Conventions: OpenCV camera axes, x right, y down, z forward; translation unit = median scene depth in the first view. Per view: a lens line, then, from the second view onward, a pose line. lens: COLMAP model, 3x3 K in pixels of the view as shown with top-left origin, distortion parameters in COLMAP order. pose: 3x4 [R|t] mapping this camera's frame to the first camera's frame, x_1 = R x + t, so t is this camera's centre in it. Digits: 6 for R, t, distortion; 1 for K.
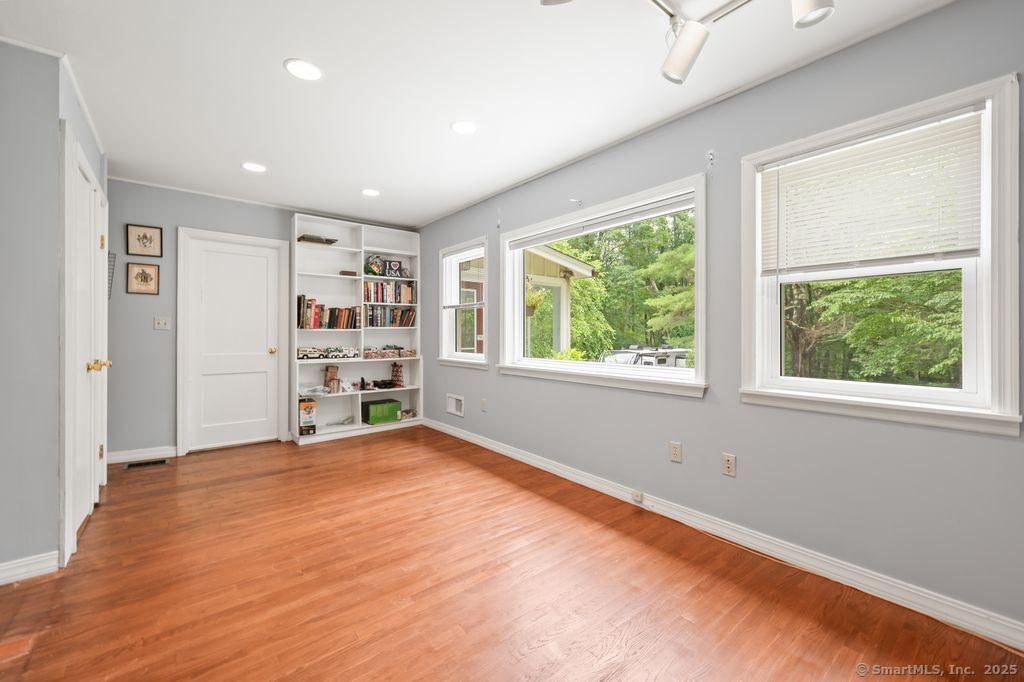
lens RADIAL K [[414.7, 0, 513.9], [0, 414.7, 333.5], [0, 0, 1]] dist [0.001282, 0.000103]
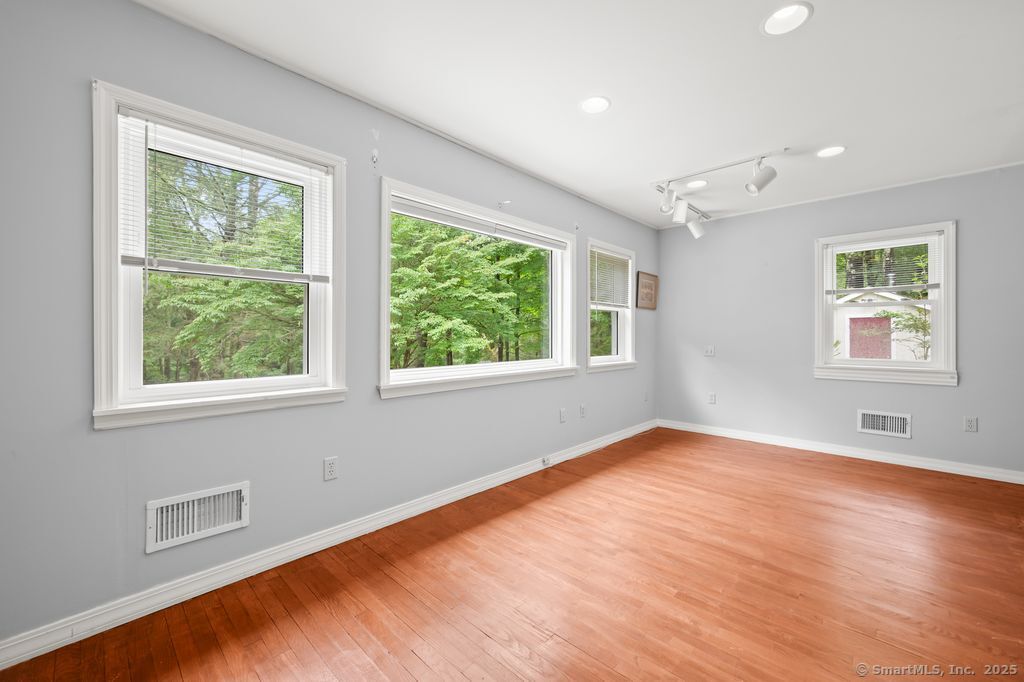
lens RADIAL K [[414.7, 0, 513.3], [0, 414.7, 337.6], [0, 0, 1]] dist [0.001282, 0.000103]
pose [[-0.135501, -0.007742, 0.990747, -0.934062], [-0.000145, 0.999970, 0.007794, -0.002170], [-0.990777, 0.000912, -0.135498, 1.229072]]
